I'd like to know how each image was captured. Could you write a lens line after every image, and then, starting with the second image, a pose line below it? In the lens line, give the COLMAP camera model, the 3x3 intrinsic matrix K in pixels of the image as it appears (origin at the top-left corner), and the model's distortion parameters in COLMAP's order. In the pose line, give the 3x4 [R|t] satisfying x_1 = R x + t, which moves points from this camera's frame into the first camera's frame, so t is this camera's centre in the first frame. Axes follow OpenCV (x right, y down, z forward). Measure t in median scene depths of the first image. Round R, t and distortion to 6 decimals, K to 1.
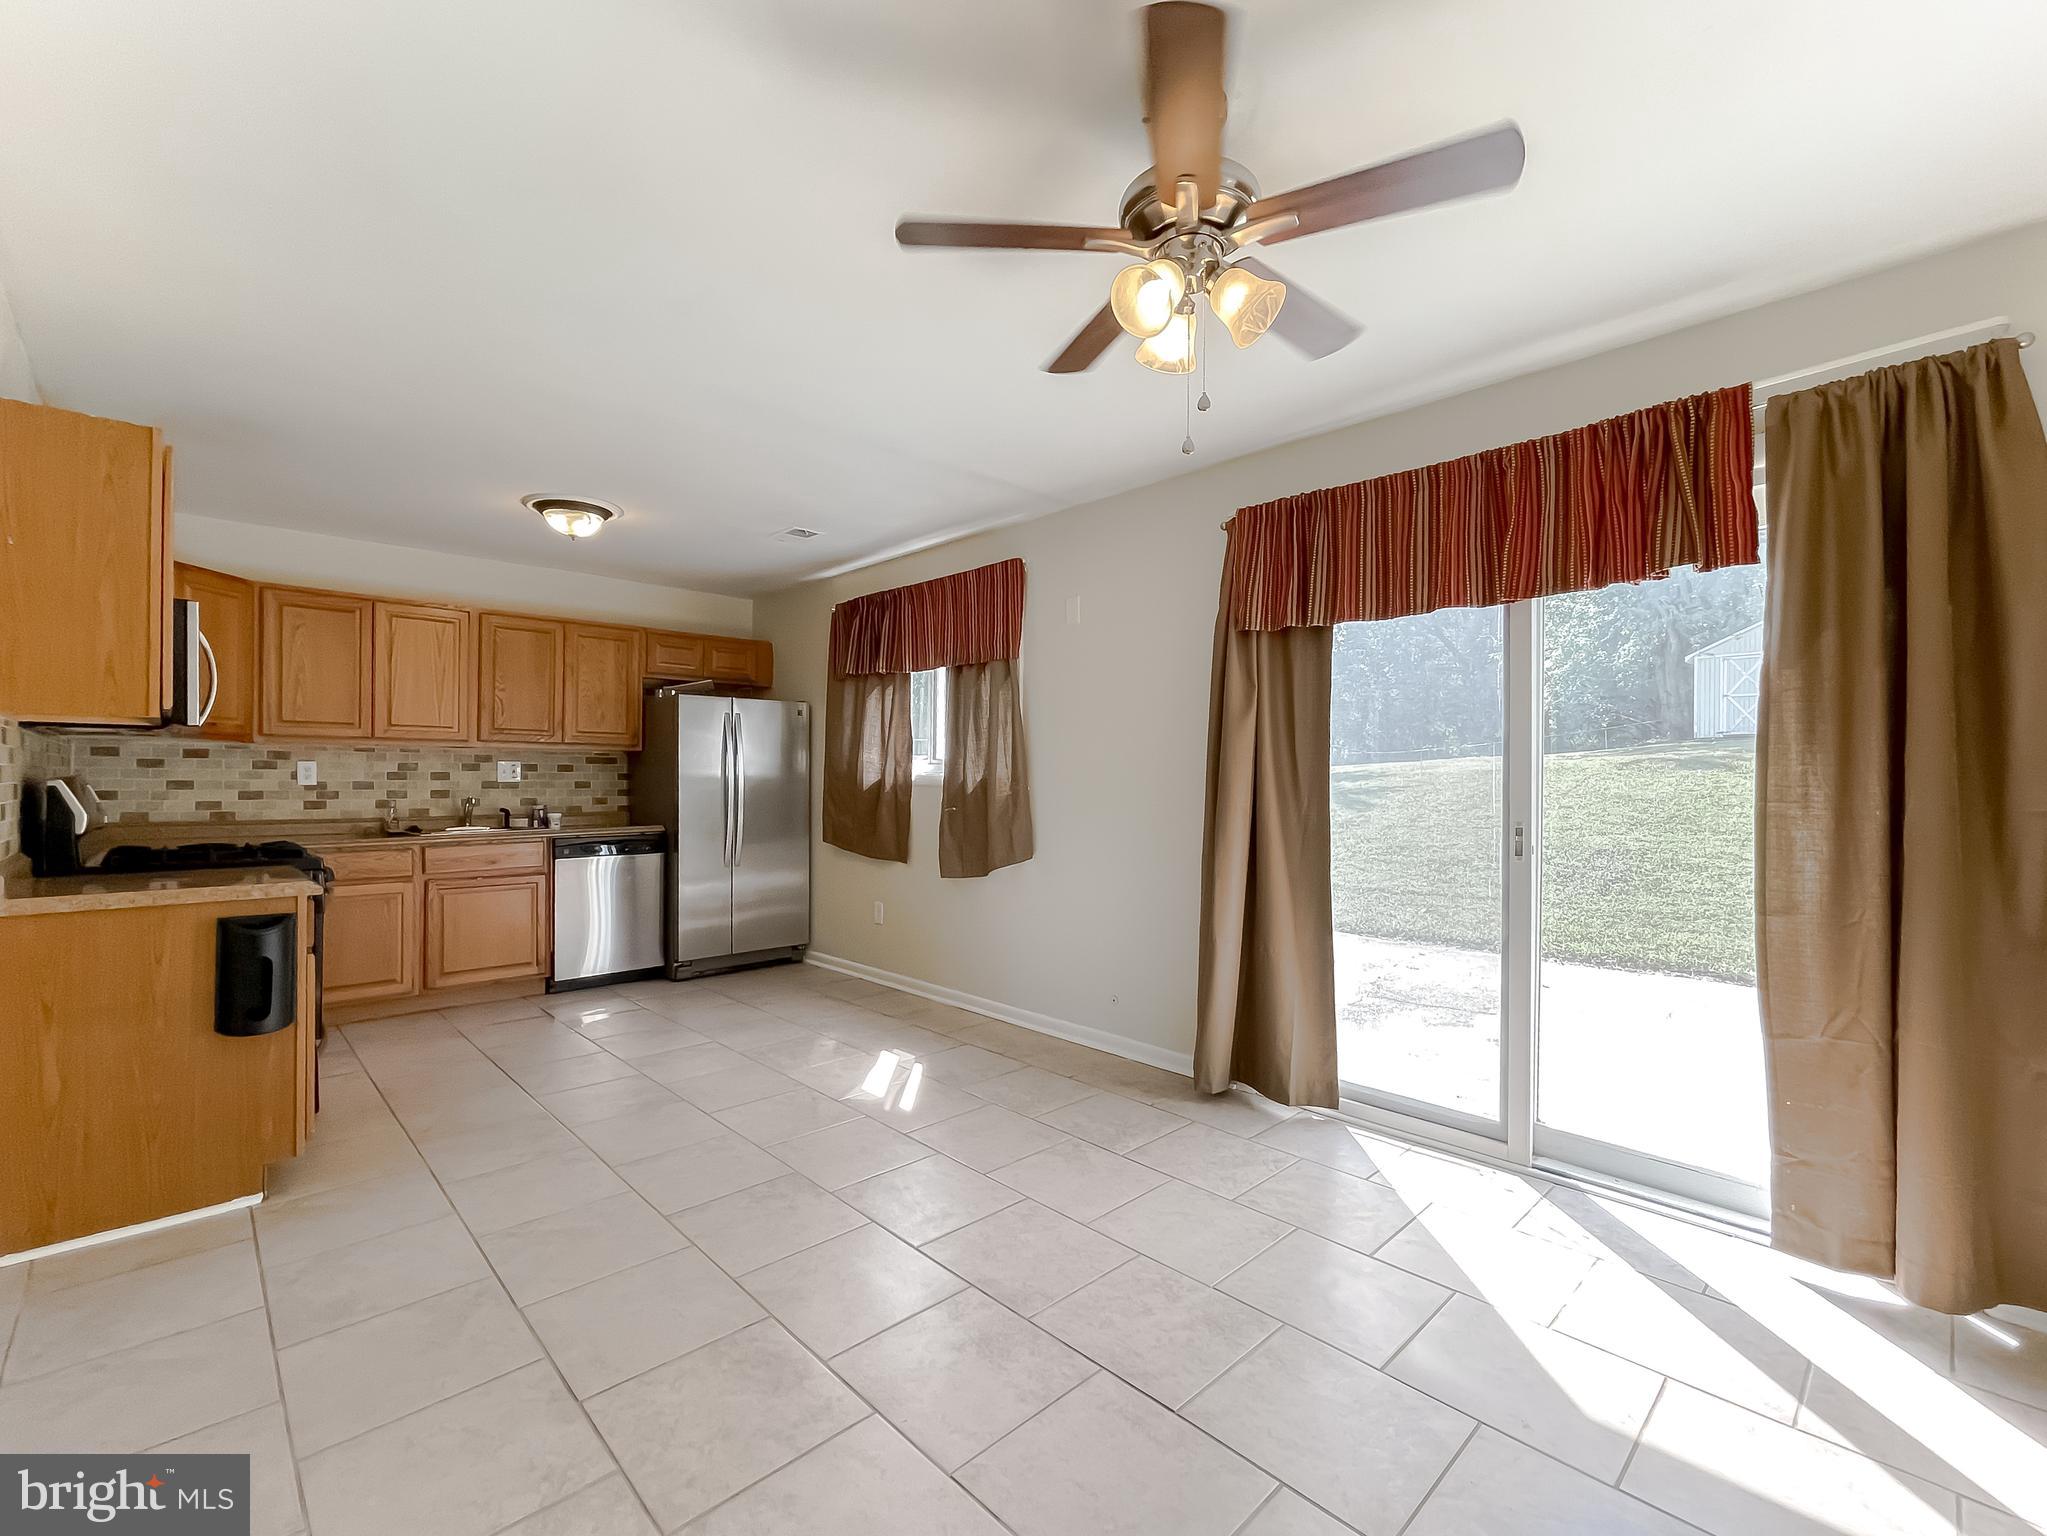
lens RADIAL K [[879.6, 0, 1016.3], [0, 879.6, 773.7], [0, 0, 1]] dist [-0.002116, 0.000341]
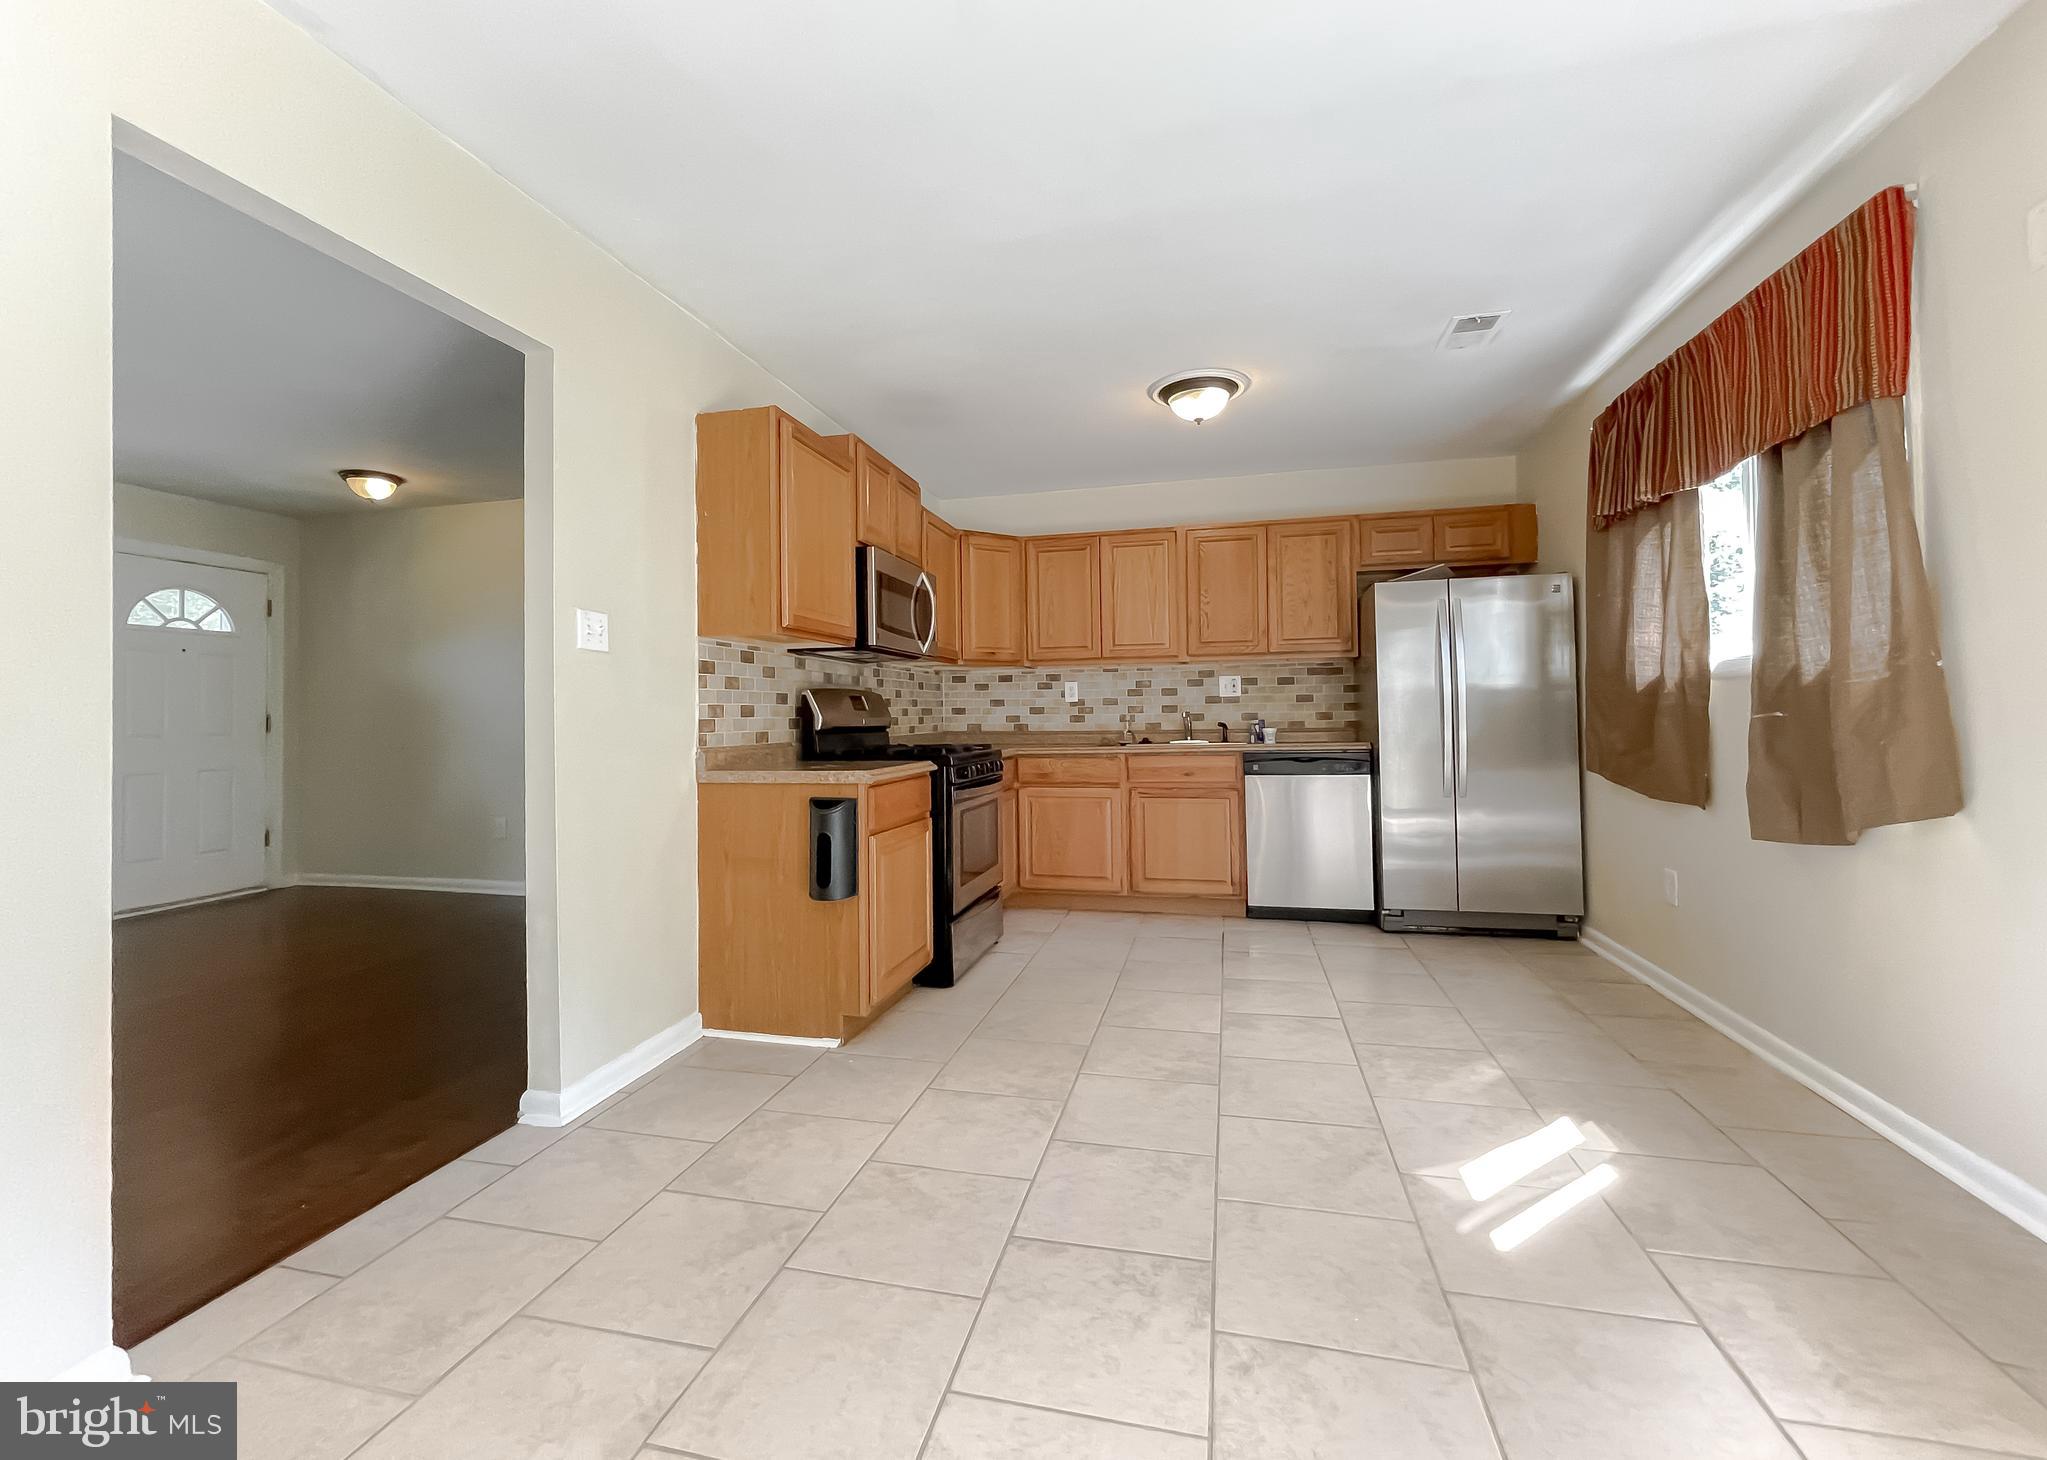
lens RADIAL K [[850.3, 0, 1022.1], [0, 850.3, 699.6], [0, 0, 1]] dist [-0.000550, 0.000254]
pose [[0.539093, -0.028868, -0.841752, 0.115603], [0.021026, 0.999562, -0.020815, 0.030974], [0.841984, -0.006477, 0.539464, 0.311946]]
